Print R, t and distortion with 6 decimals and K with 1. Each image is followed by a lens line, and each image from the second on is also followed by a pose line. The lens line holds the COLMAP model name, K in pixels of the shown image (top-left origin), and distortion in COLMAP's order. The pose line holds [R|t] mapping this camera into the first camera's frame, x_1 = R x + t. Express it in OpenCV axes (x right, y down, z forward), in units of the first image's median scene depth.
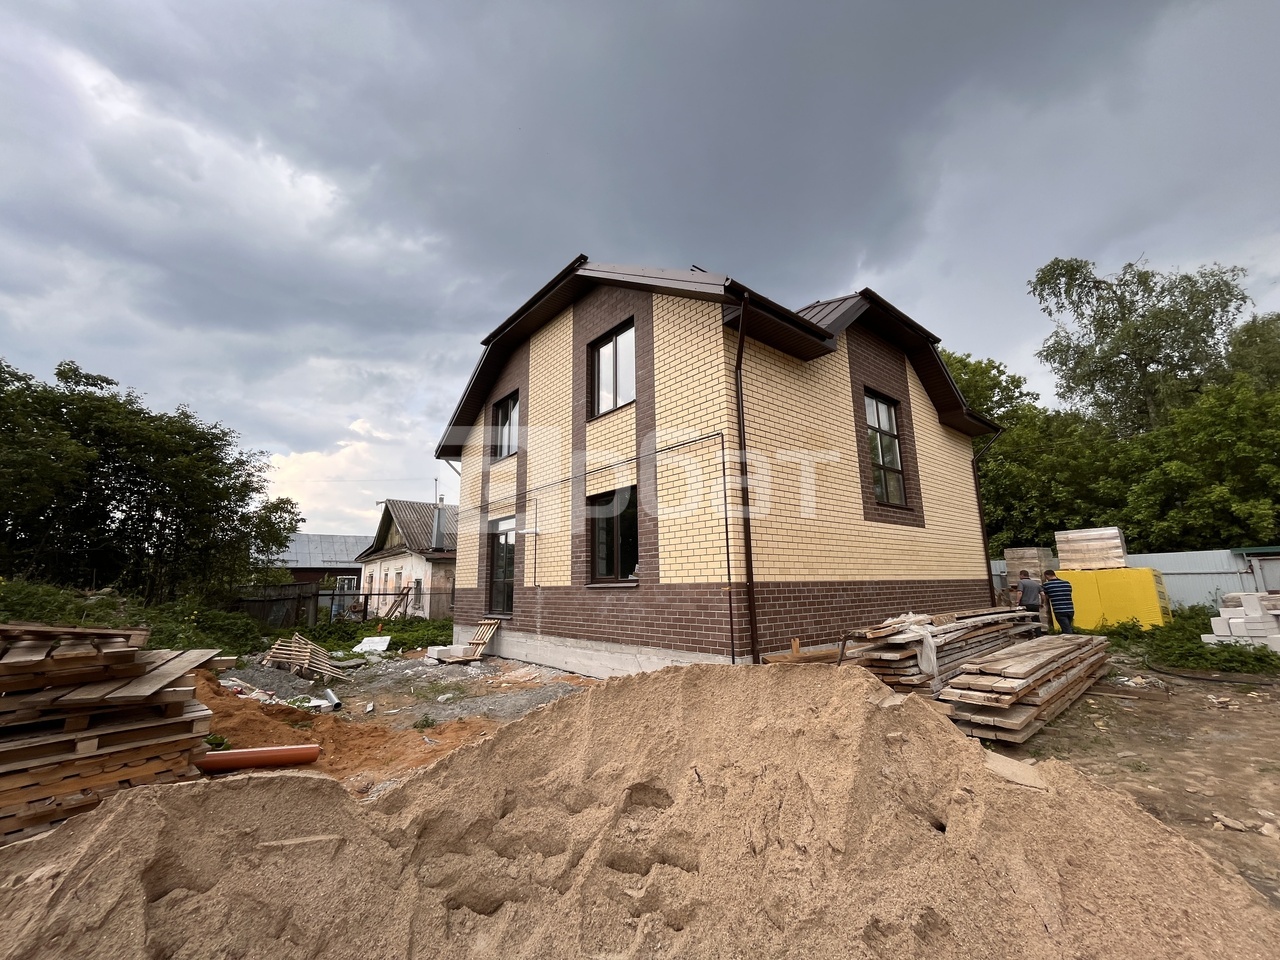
lens RADIAL K [[523.6, 0, 631.1], [0, 523.6, 474.2], [0, 0, 1]] dist [-0.002211, -0.000294]
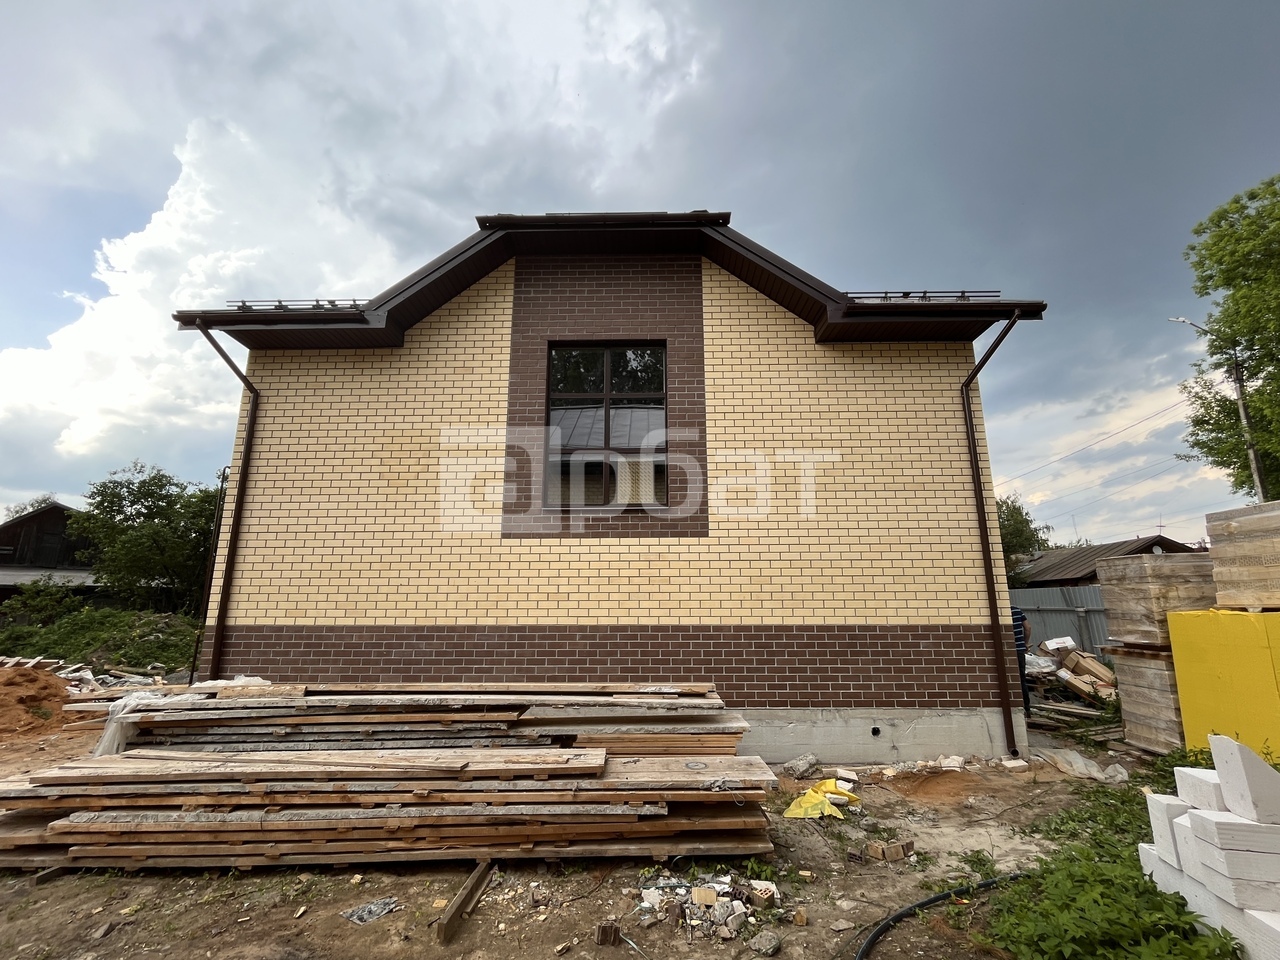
lens RADIAL K [[555.0, 0, 634.2], [0, 555.0, 475.9], [0, 0, 1]] dist [-0.002126, 0.000215]
pose [[0.757682, -0.134346, -0.638646, 0.770569], [0.126627, 0.990249, -0.058081, 0.051079], [0.640221, -0.036863, 0.767306, 0.393143]]
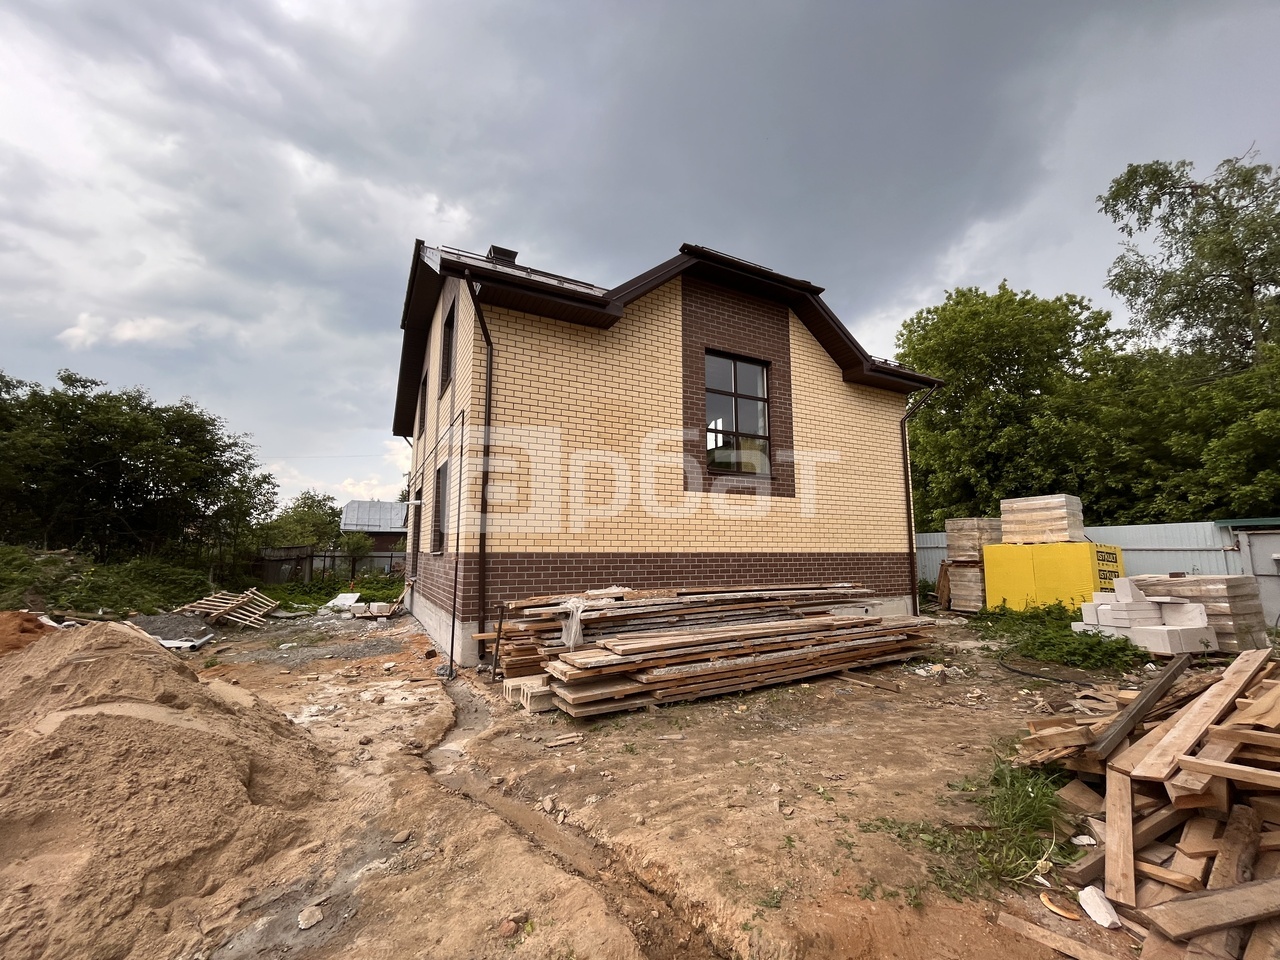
lens RADIAL K [[523.6, 0, 630.2], [0, 523.6, 474.7], [0, 0, 1]] dist [-0.002211, -0.000294]
pose [[0.978806, -0.014065, -0.204308, 0.394216], [0.027429, 0.997654, 0.062730, -0.003457], [0.202946, -0.067004, 0.976895, 0.027180]]
